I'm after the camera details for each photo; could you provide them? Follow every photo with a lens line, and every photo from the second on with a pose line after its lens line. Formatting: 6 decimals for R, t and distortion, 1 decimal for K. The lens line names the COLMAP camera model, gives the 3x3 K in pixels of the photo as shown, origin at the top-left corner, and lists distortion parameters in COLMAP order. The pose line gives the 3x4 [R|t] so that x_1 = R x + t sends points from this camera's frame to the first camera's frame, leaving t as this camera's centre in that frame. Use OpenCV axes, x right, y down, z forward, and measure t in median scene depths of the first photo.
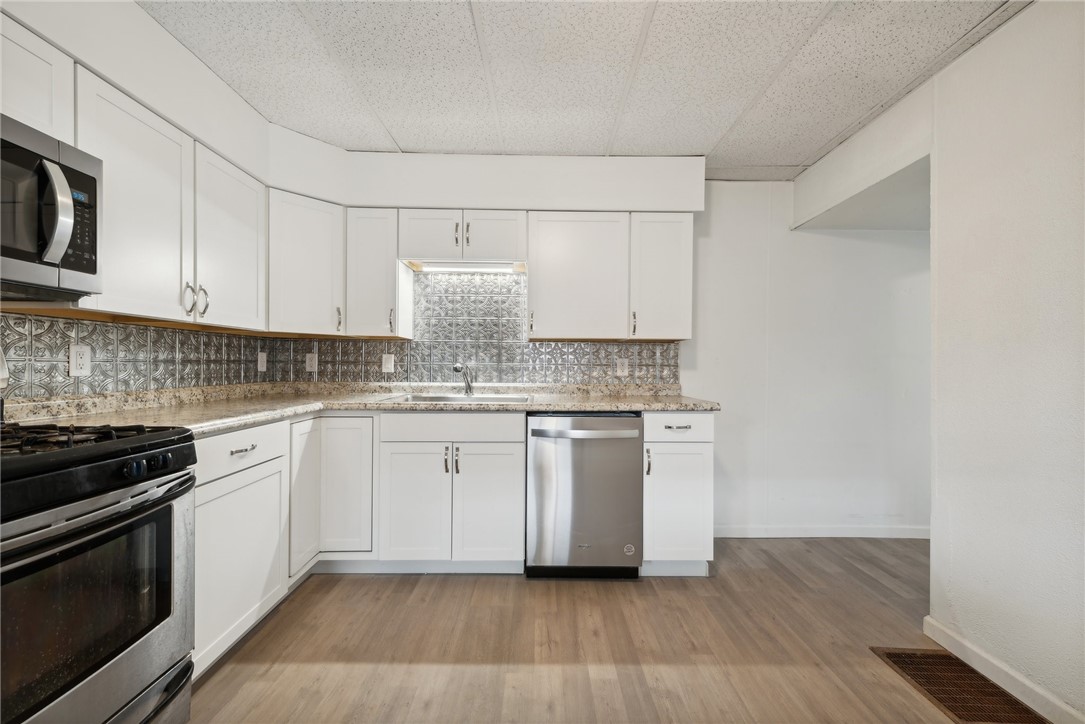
lens RADIAL K [[433.2, 0, 542.4], [0, 433.2, 363.7], [0, 0, 1]] dist [0.014083, -0.000569]
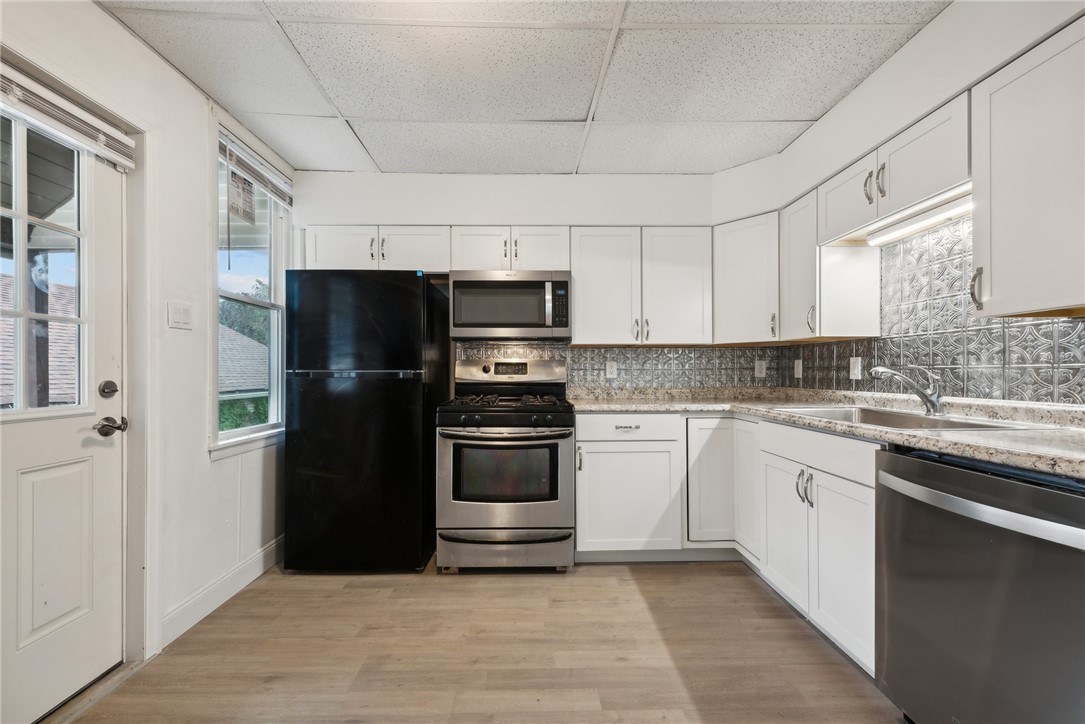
lens RADIAL K [[433.2, 0, 539.4], [0, 433.2, 370.3], [0, 0, 1]] dist [0.014083, -0.000569]
pose [[0.006957, -0.011903, -0.999905, 0.599600], [0.004821, 0.999918, -0.011869, 0.012607], [0.999964, -0.004738, 0.007013, 0.507643]]
